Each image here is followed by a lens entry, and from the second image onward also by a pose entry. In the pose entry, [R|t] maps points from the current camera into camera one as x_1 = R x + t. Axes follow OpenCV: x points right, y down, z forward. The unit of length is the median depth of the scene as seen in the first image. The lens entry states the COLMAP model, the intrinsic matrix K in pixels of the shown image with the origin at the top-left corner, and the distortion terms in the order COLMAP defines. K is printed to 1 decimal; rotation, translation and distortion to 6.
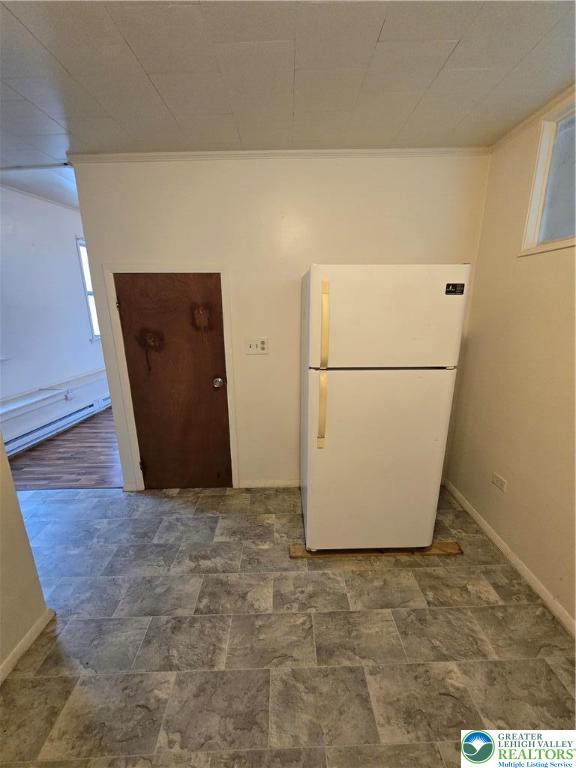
lens RADIAL K [[313.3, 0, 288.1], [0, 313.3, 386.6], [0, 0, 1]] dist [0.000380, 0.001057]
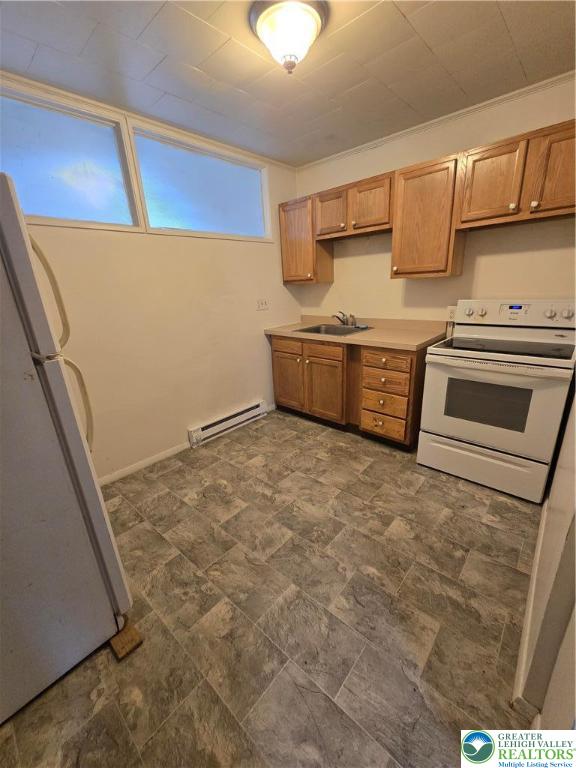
lens RADIAL K [[313.3, 0, 288.2], [0, 313.3, 384.2], [0, 0, 1]] dist [0.000380, 0.001057]
pose [[-0.728852, -0.172234, 0.662654, -0.786322], [0.227391, 0.852013, 0.471559, -0.234068], [-0.645808, 0.494378, -0.581826, 1.263326]]
